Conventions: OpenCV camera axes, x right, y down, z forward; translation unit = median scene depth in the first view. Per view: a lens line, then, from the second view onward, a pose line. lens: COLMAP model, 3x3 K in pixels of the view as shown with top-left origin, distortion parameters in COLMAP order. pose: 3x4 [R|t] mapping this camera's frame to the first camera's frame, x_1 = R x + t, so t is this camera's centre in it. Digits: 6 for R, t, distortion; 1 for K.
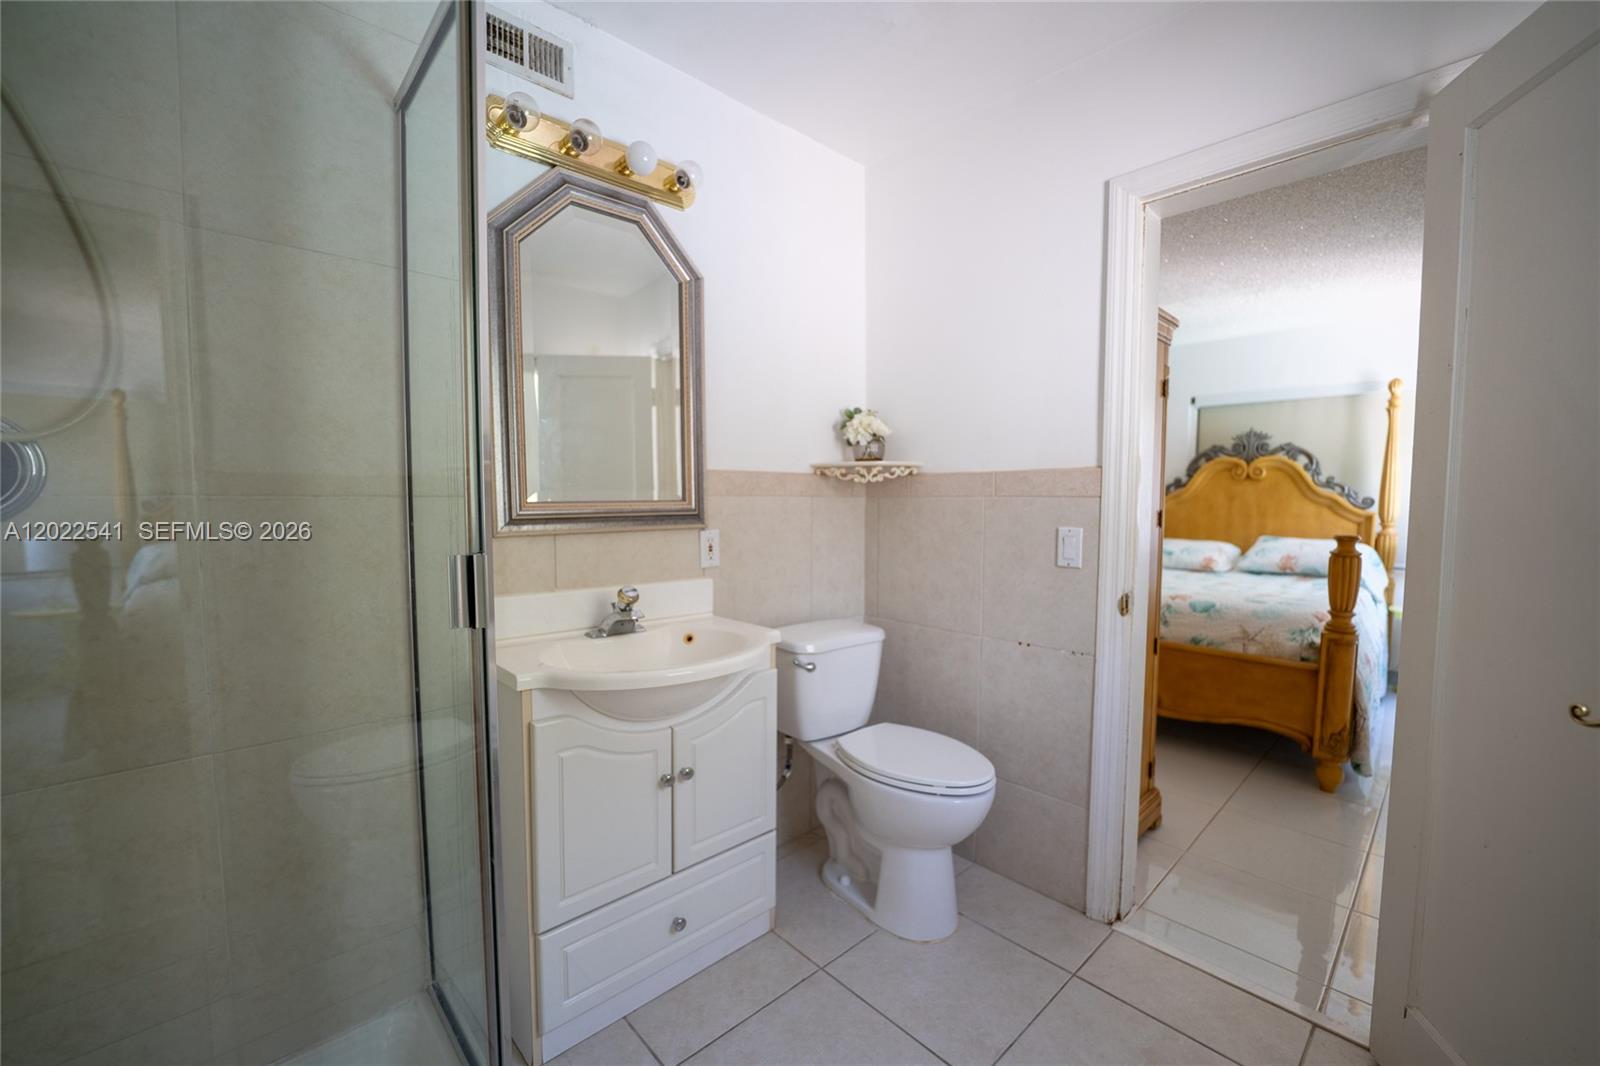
lens RADIAL K [[640.5, 0, 802.6], [0, 640.5, 532.7], [0, 0, 1]] dist [-0.026106, 0.003648]
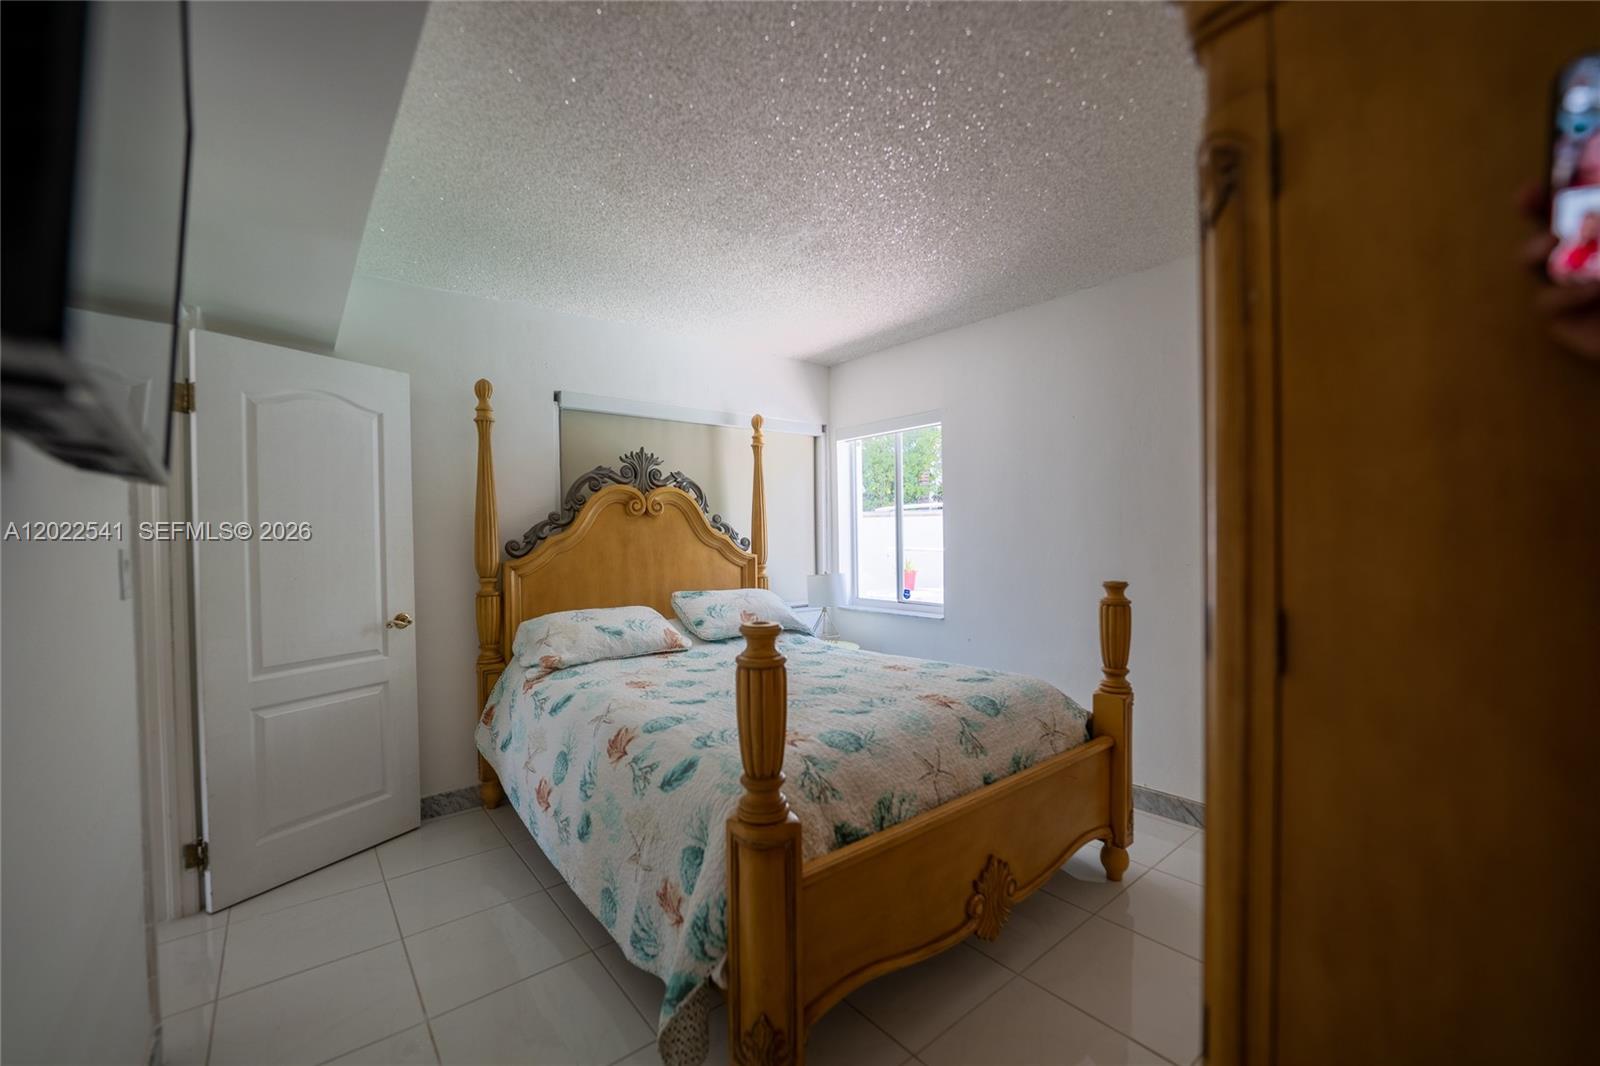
lens RADIAL K [[640.5, 0, 799.7], [0, 640.5, 535.4], [0, 0, 1]] dist [-0.026106, 0.003648]
pose [[0.067696, -0.007861, 0.997675, -0.030563], [0.072641, 0.997354, 0.002929, -0.051667], [-0.995058, 0.072274, 0.068088, 0.774823]]
